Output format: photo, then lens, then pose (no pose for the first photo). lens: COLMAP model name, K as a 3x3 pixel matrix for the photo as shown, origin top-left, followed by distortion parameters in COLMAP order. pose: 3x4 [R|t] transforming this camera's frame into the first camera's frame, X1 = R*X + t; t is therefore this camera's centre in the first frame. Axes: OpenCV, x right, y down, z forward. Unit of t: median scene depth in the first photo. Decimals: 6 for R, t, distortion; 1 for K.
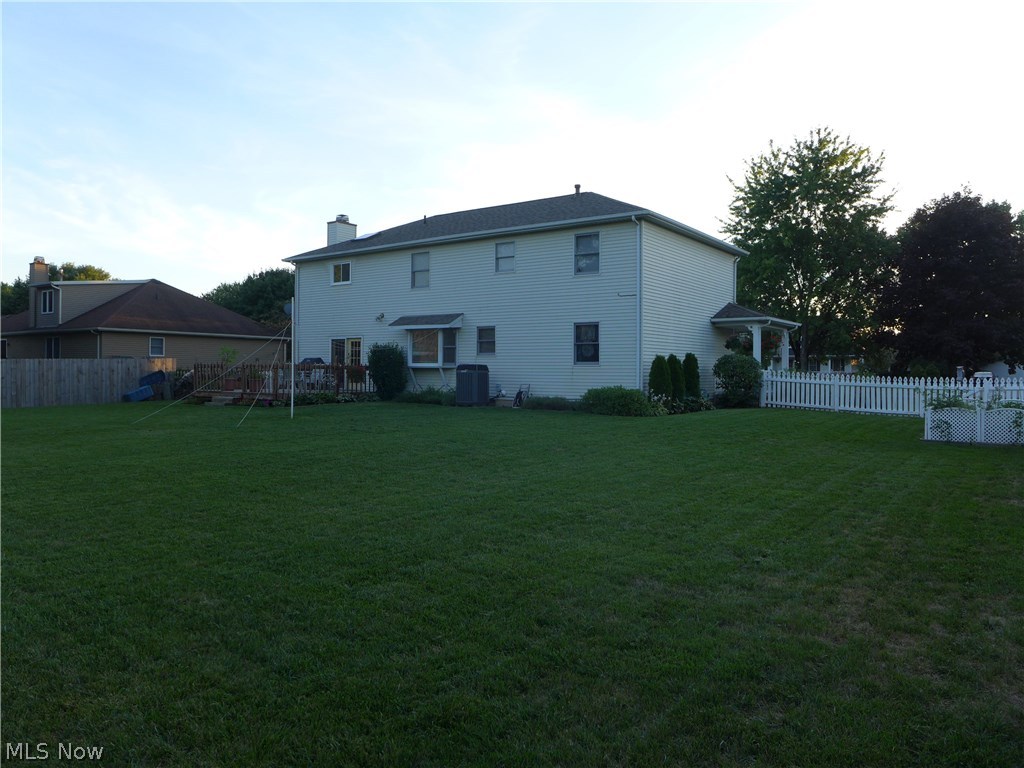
lens RADIAL K [[734.5, 0, 508.9], [0, 734.5, 385.5], [0, 0, 1]] dist [-0.053604, 0.020834]
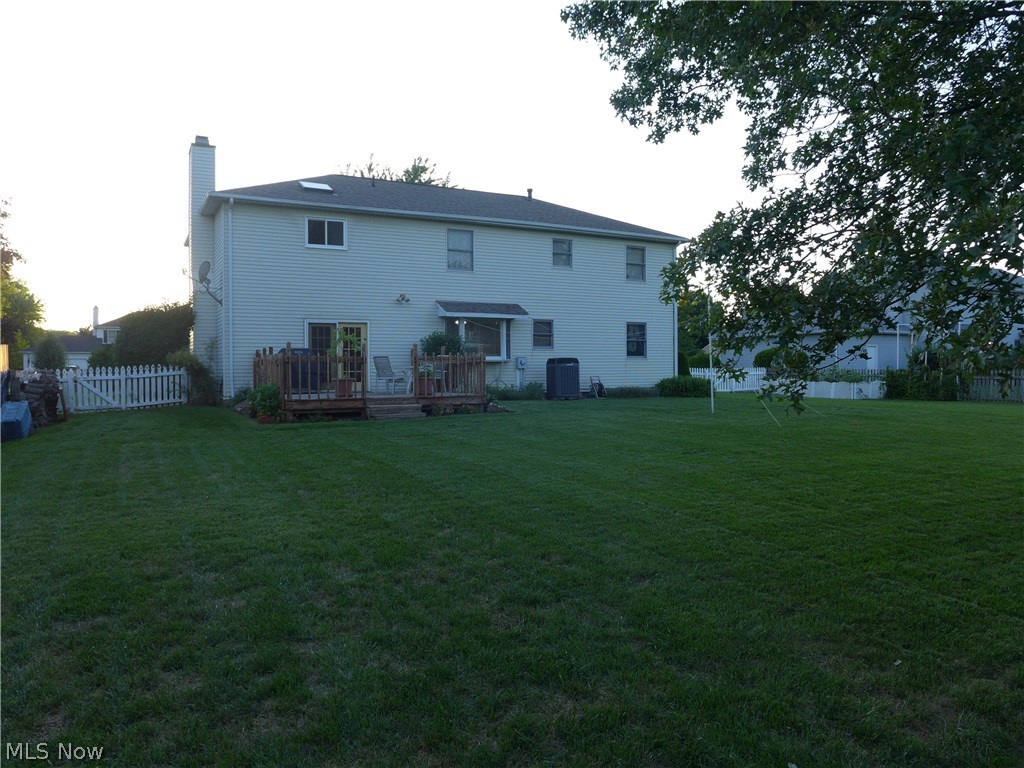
lens RADIAL K [[734.5, 0, 509.0], [0, 734.5, 377.2], [0, 0, 1]] dist [-0.053604, 0.020834]
pose [[0.448164, -0.023188, 0.893651, -0.925485], [0.021109, 0.999659, 0.015353, -0.018069], [-0.893702, 0.011983, 0.448501, 0.579344]]
